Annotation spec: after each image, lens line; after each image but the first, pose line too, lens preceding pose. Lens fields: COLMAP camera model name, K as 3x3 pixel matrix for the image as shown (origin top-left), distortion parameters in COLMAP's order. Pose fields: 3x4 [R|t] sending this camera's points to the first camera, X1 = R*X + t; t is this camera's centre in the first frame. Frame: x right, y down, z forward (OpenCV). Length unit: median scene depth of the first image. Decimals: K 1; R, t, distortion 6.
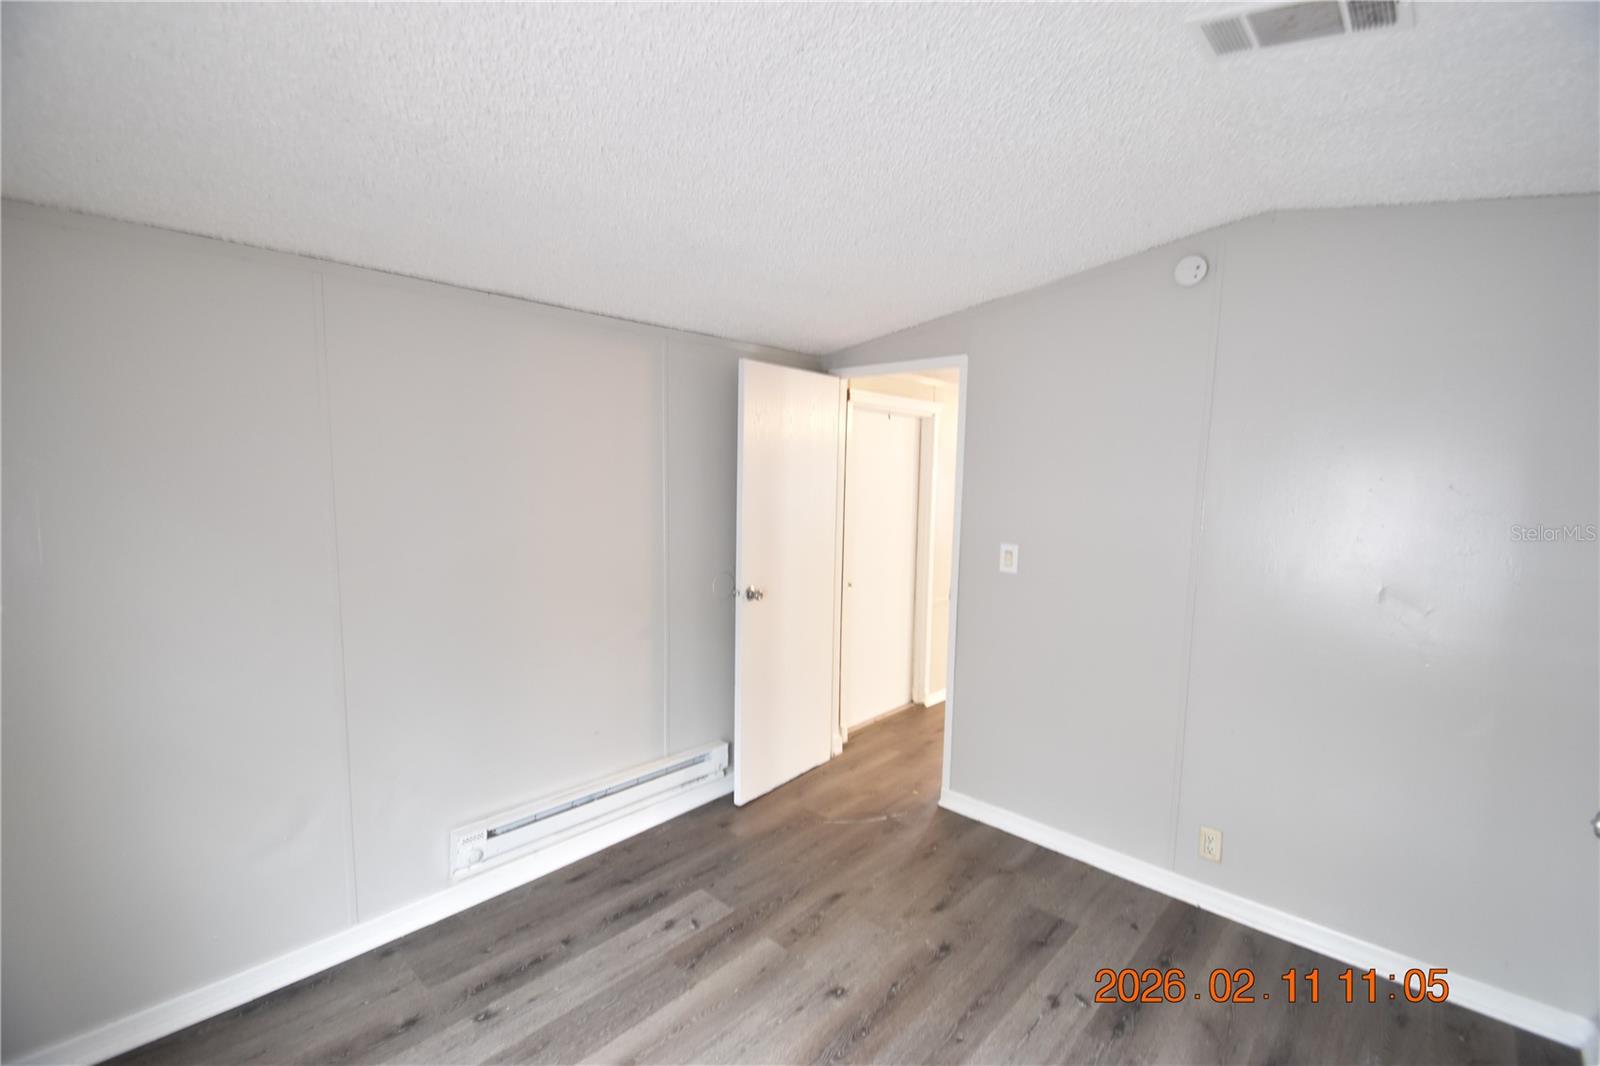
lens RADIAL K [[698.3, 0, 798.2], [0, 698.3, 539.6], [0, 0, 1]] dist [0.018821, -0.019474]
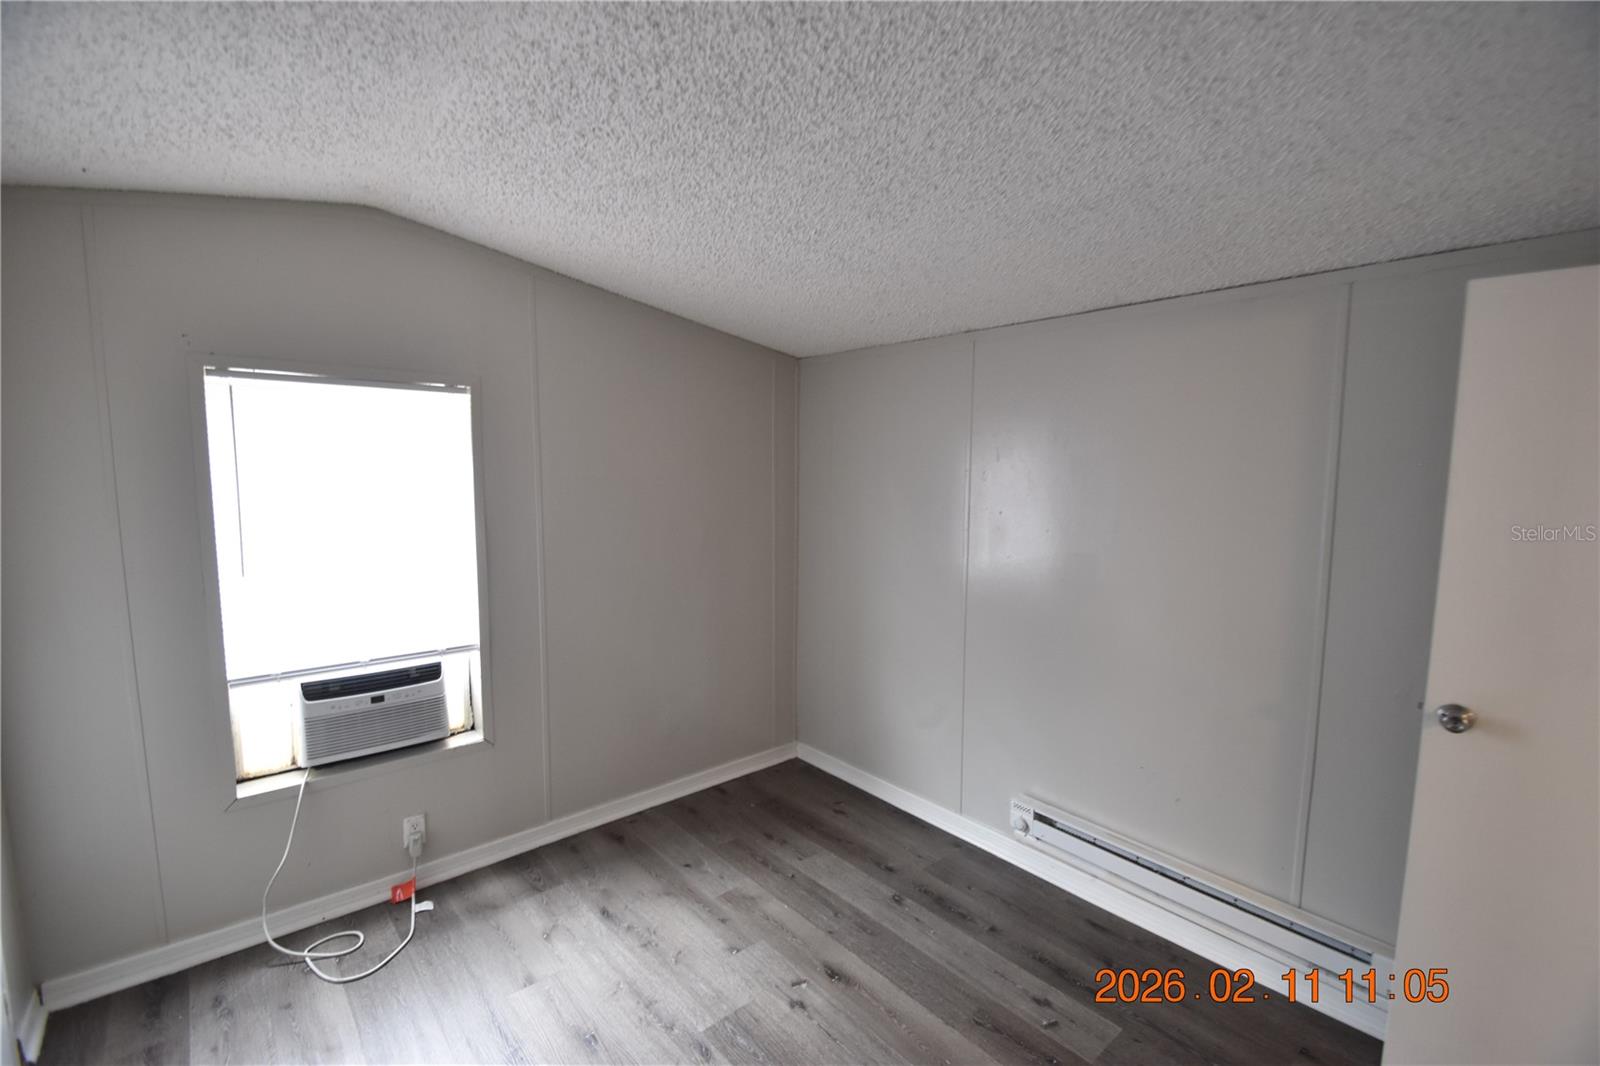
lens RADIAL K [[698.3, 0, 798.2], [0, 698.3, 539.6], [0, 0, 1]] dist [0.018821, -0.019474]
pose [[-0.103292, 0.078242, -0.991569, 0.644868], [-0.127219, 0.987674, 0.091187, -0.050616], [0.986482, 0.135565, -0.092065, 0.694873]]
